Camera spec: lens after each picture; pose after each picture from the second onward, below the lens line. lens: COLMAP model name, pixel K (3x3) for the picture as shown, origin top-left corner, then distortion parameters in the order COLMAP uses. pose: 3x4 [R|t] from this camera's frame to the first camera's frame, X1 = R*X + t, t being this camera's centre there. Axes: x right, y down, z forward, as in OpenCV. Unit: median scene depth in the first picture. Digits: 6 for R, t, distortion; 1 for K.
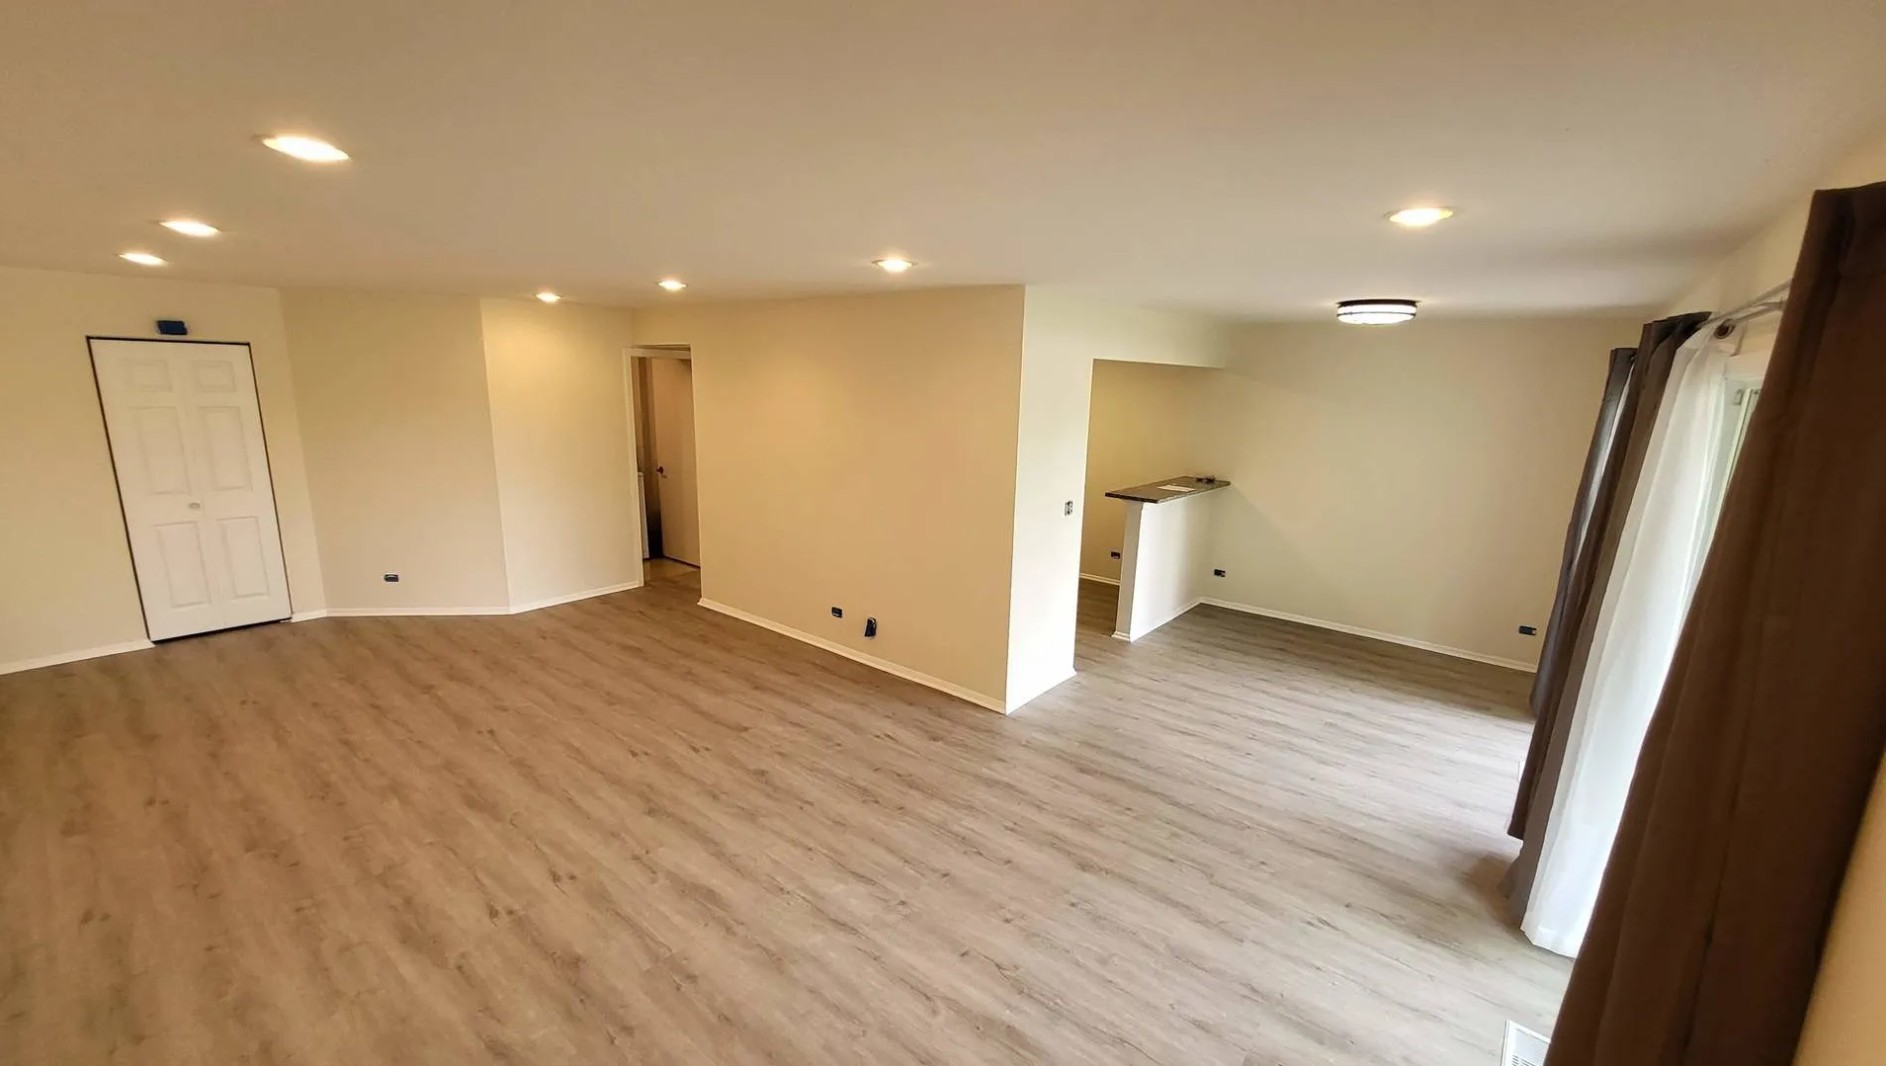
lens RADIAL K [[750.7, 0, 959.4], [0, 750.7, 539.0], [0, 0, 1]] dist [-0.003020, -0.000283]
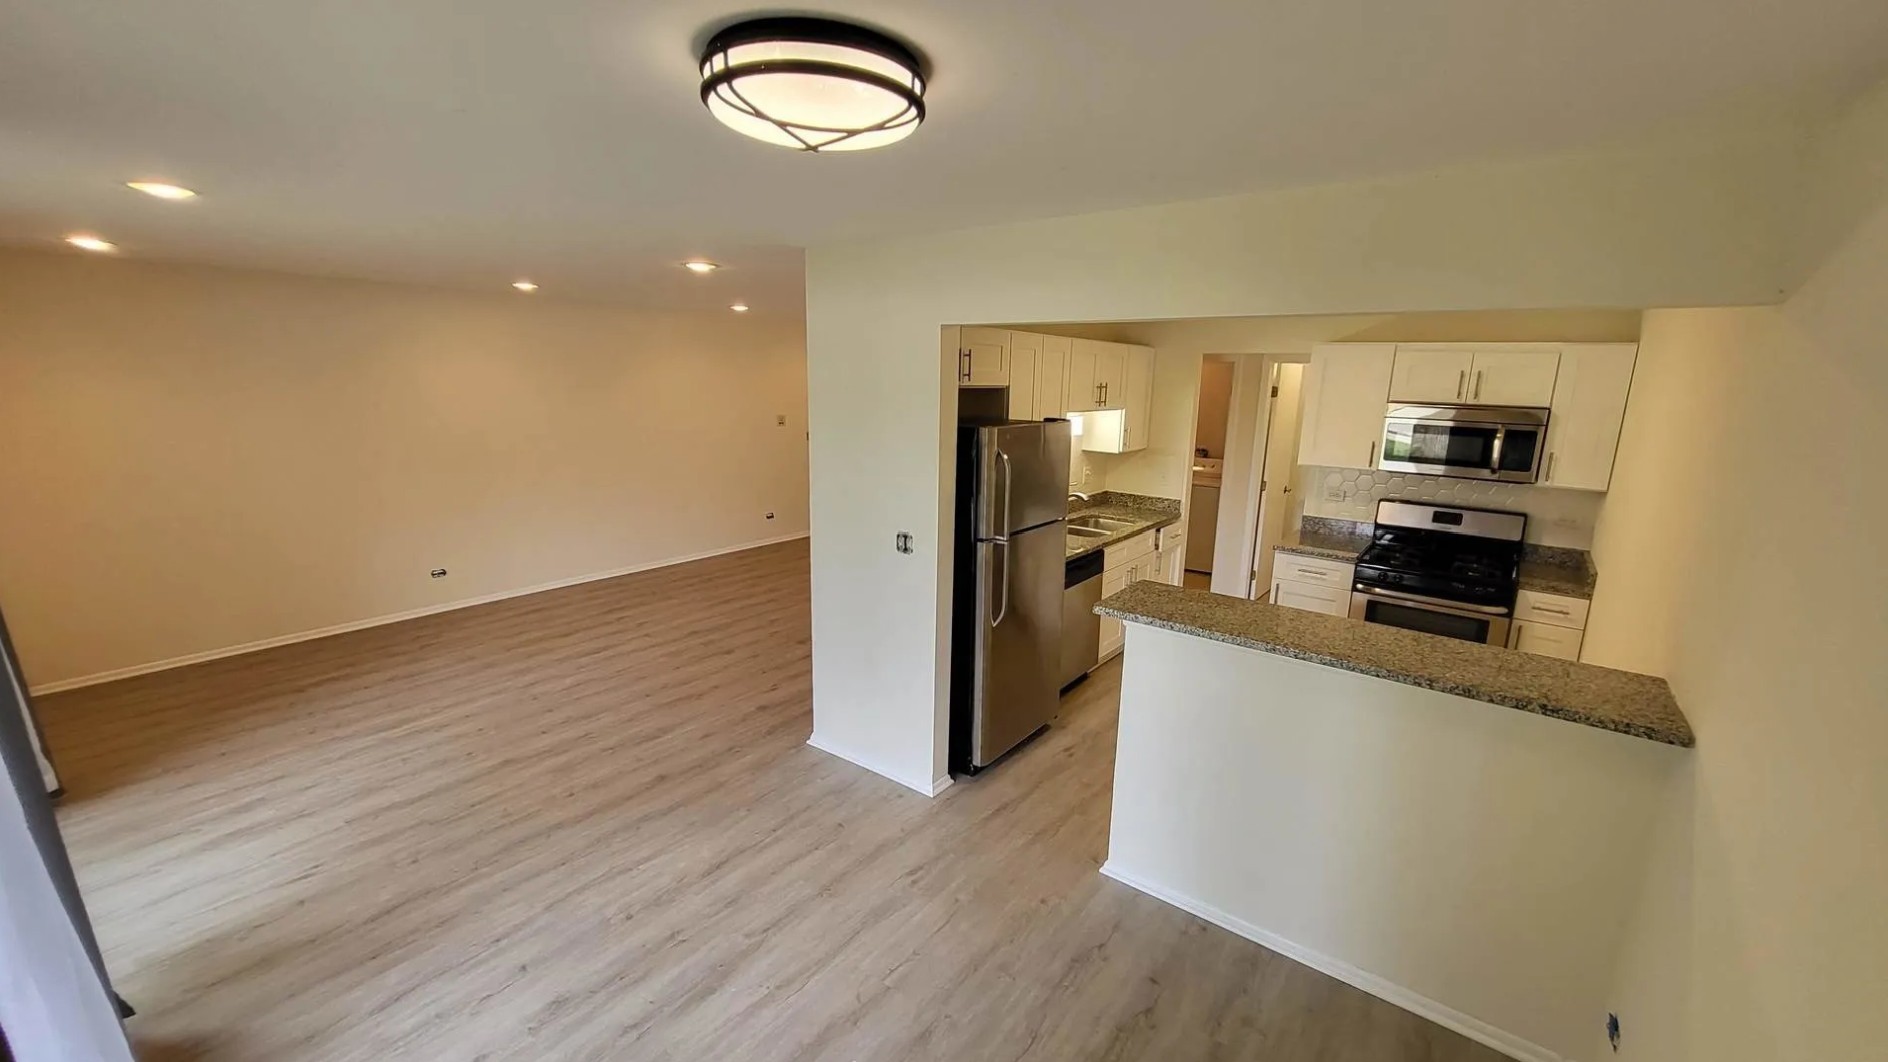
lens RADIAL K [[751.5, 0, 960.4], [0, 751.5, 537.0], [0, 0, 1]] dist [-0.003020, -0.000283]
pose [[0.026185, 0.184251, -0.982530, 0.946080], [-0.231615, 0.957240, 0.173336, -0.204526], [0.972455, 0.223030, 0.067740, 1.127561]]
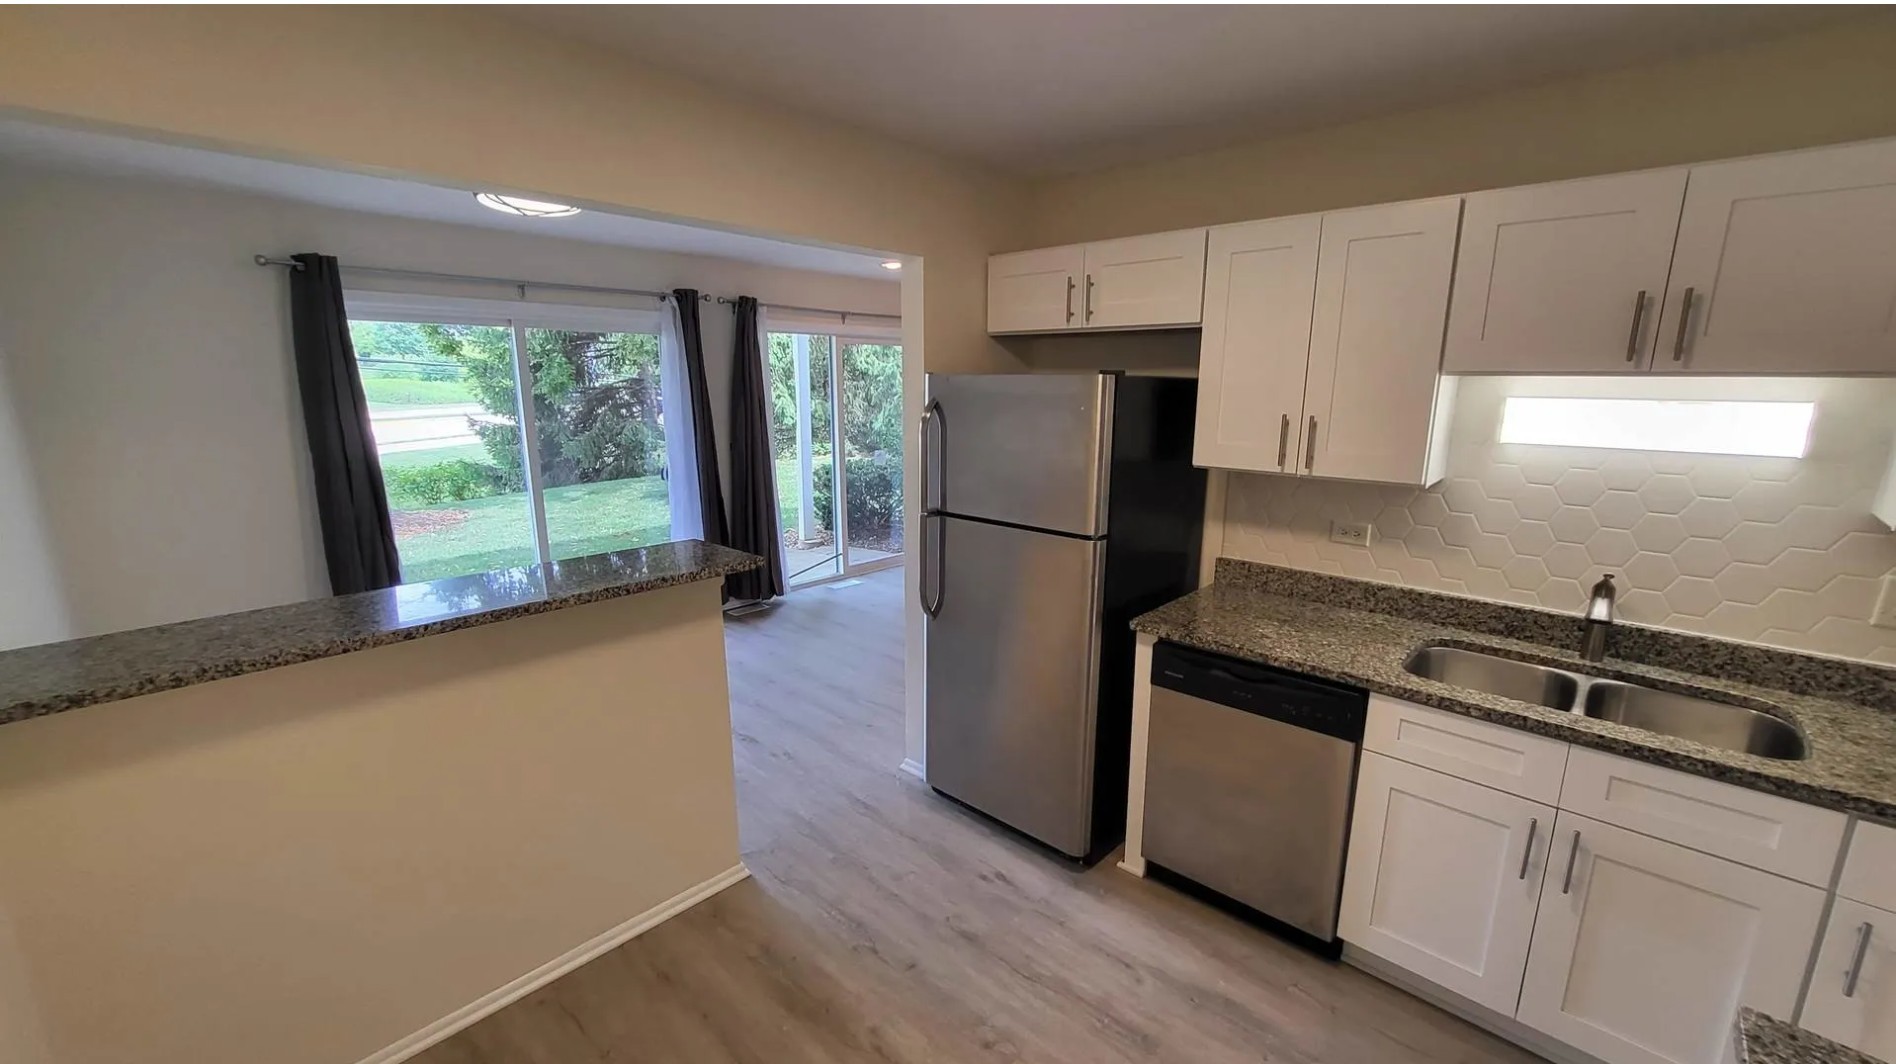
lens RADIAL K [[749.6, 0, 948.0], [0, 749.6, 532.0], [0, 0, 1]] dist [-0.000510, -0.000050]
pose [[-0.995393, -0.050454, 0.081530, 0.087269], [-0.013076, 0.913835, 0.405875, -0.322771], [-0.094983, 0.402939, -0.910285, 1.824755]]
